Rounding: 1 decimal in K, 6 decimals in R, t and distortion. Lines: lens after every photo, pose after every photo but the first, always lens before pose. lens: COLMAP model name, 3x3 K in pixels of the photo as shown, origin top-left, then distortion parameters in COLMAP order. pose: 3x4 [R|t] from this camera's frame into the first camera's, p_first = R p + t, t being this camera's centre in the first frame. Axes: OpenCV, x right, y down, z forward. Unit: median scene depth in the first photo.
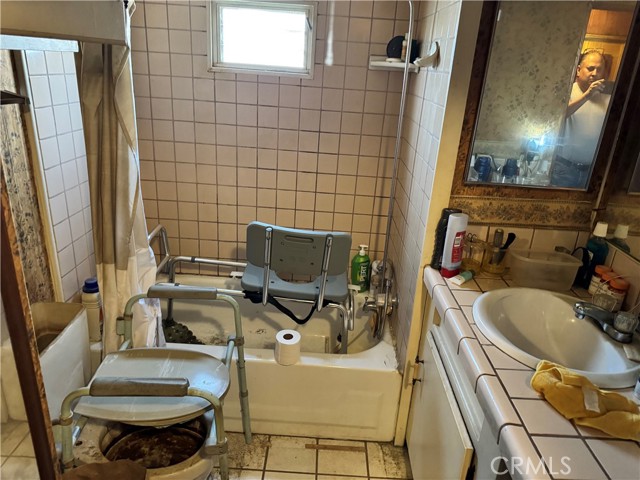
lens RADIAL K [[450.9, 0, 319.2], [0, 450.9, 229.5], [0, 0, 1]] dist [0.060138, -0.071937]
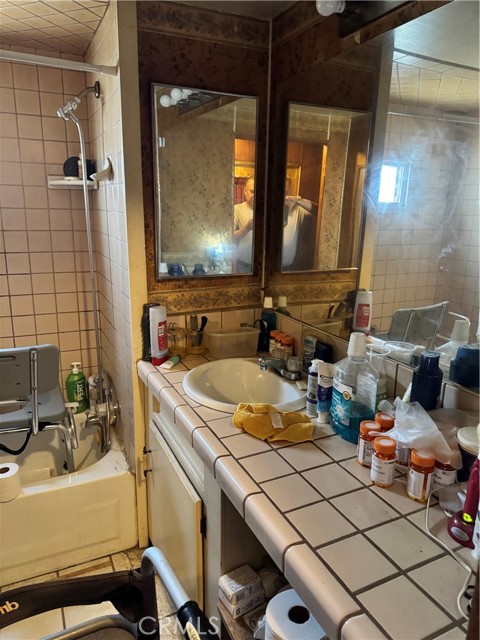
lens RADIAL K [[454.9, 0, 240.0], [0, 454.9, 320.0], [0, 0, 1]] dist [0.105949, -0.164332]
pose [[0.891564, -0.152234, 0.426543, 0.005996], [0.195285, 0.978983, -0.058786, 0.098996], [-0.408630, 0.135709, 0.902555, -0.086814]]
